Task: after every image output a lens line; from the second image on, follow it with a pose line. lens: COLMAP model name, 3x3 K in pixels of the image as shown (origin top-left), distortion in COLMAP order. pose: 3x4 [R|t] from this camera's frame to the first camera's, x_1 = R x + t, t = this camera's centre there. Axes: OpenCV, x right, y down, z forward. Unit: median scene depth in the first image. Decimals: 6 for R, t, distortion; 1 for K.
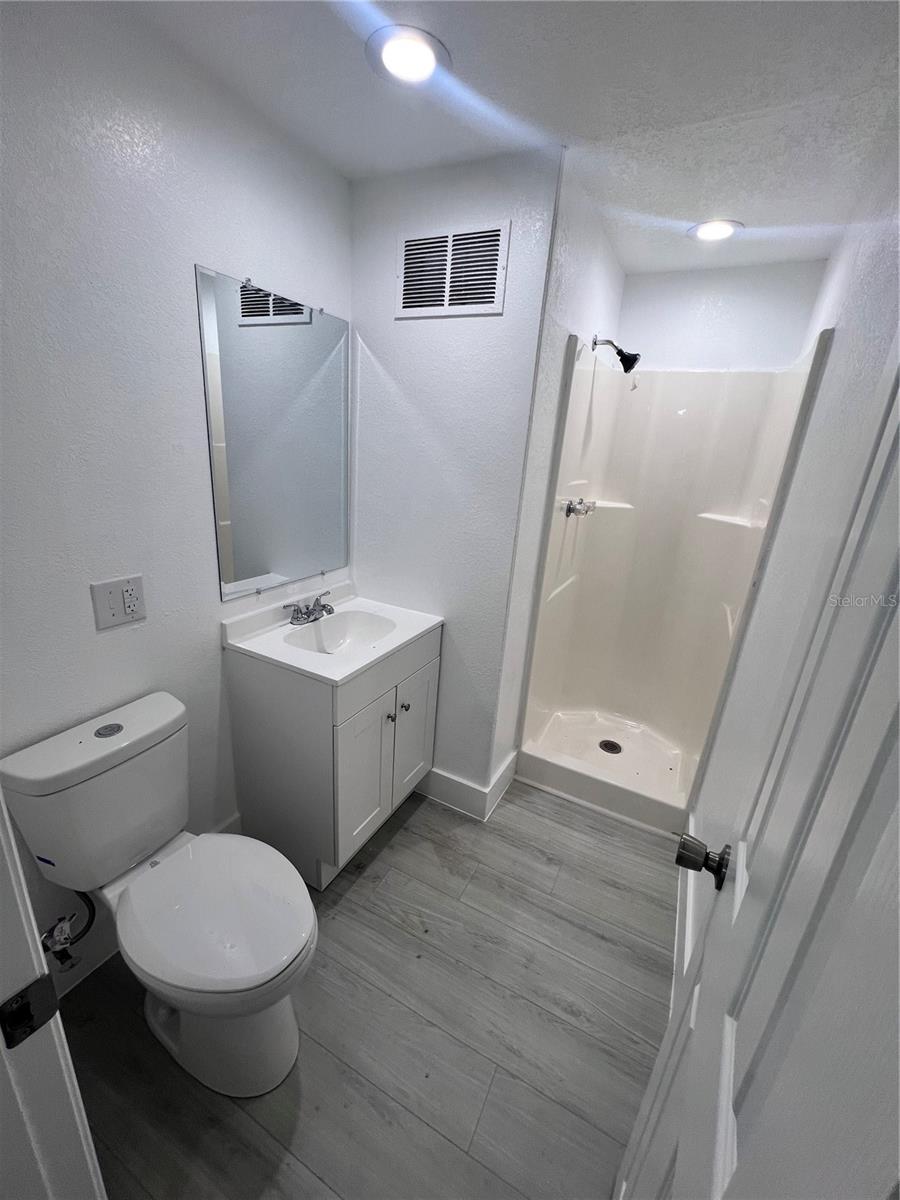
lens RADIAL K [[477.1, 0, 450.9], [0, 477.1, 596.8], [0, 0, 1]] dist [-0.003571, -0.000518]
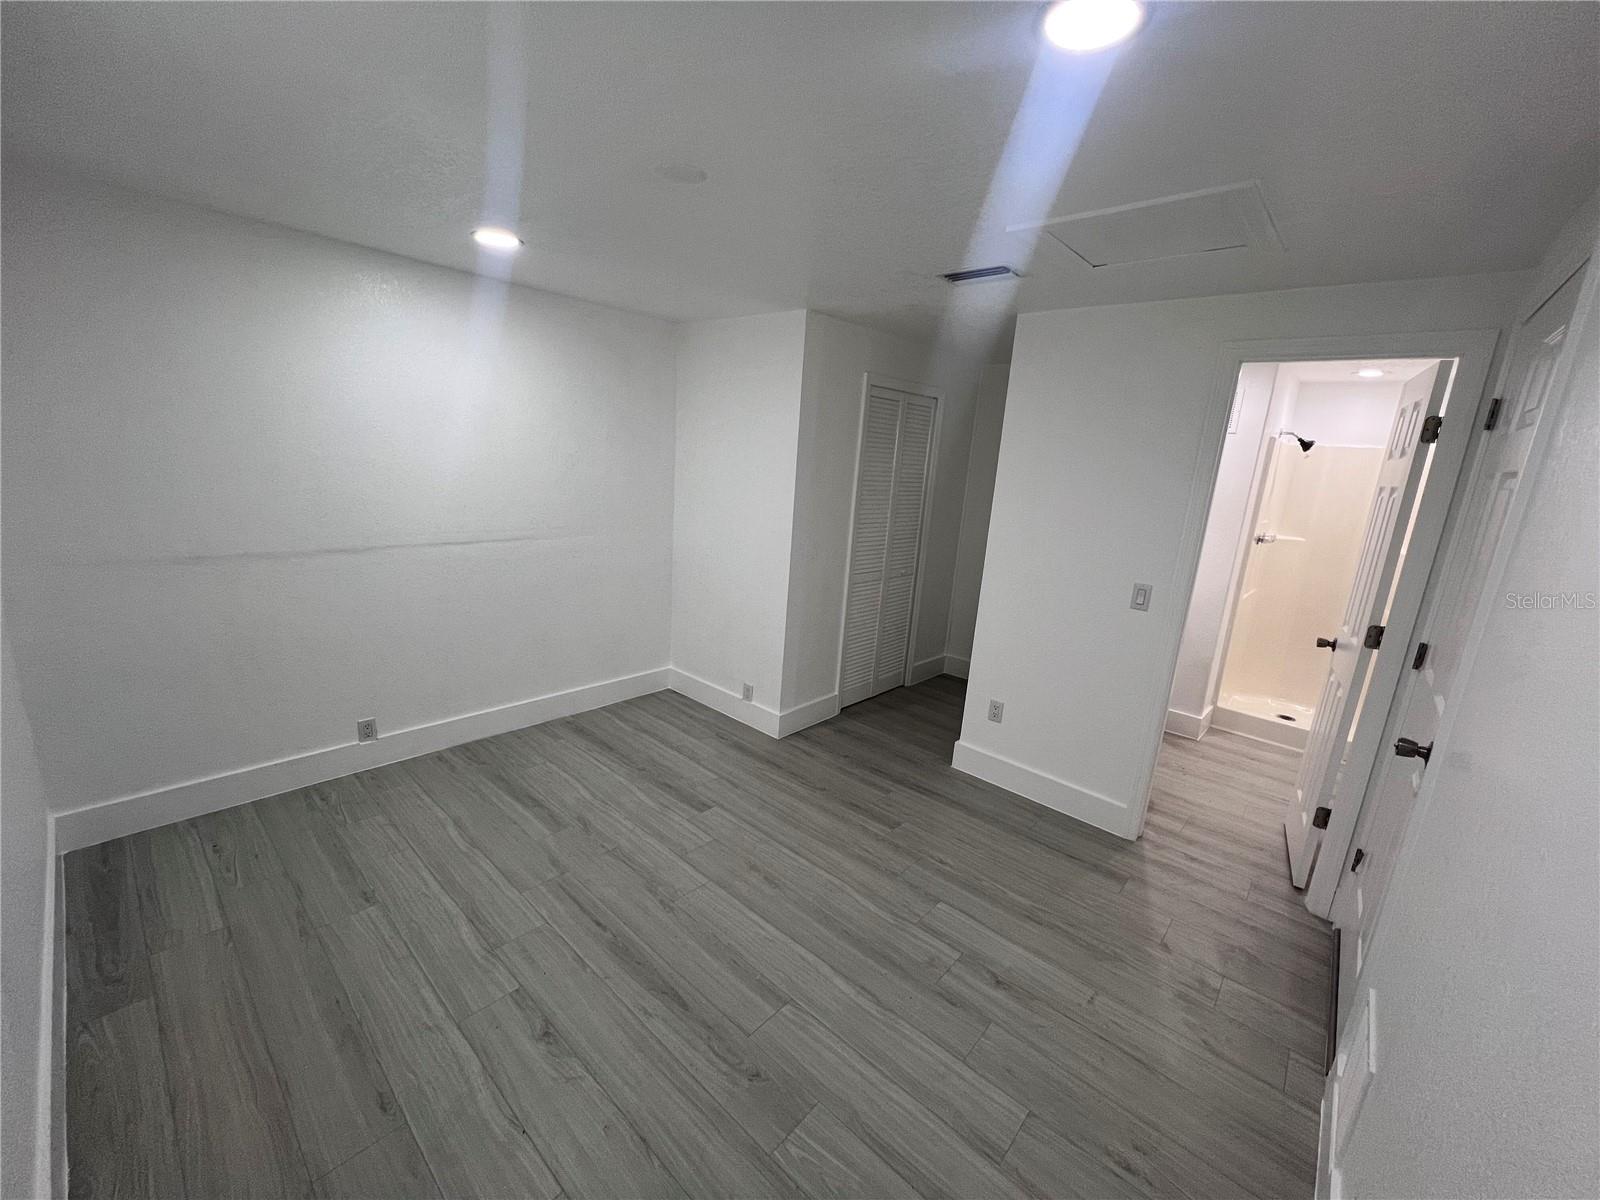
lens RADIAL K [[636.1, 0, 795.3], [0, 636.1, 600.7], [0, 0, 1]] dist [-0.003571, -0.000518]
pose [[0.970536, 0.047359, -0.236256, -0.705113], [-0.070716, 0.993301, -0.091388, 0.300997], [0.230345, 0.105402, 0.967384, -1.279842]]
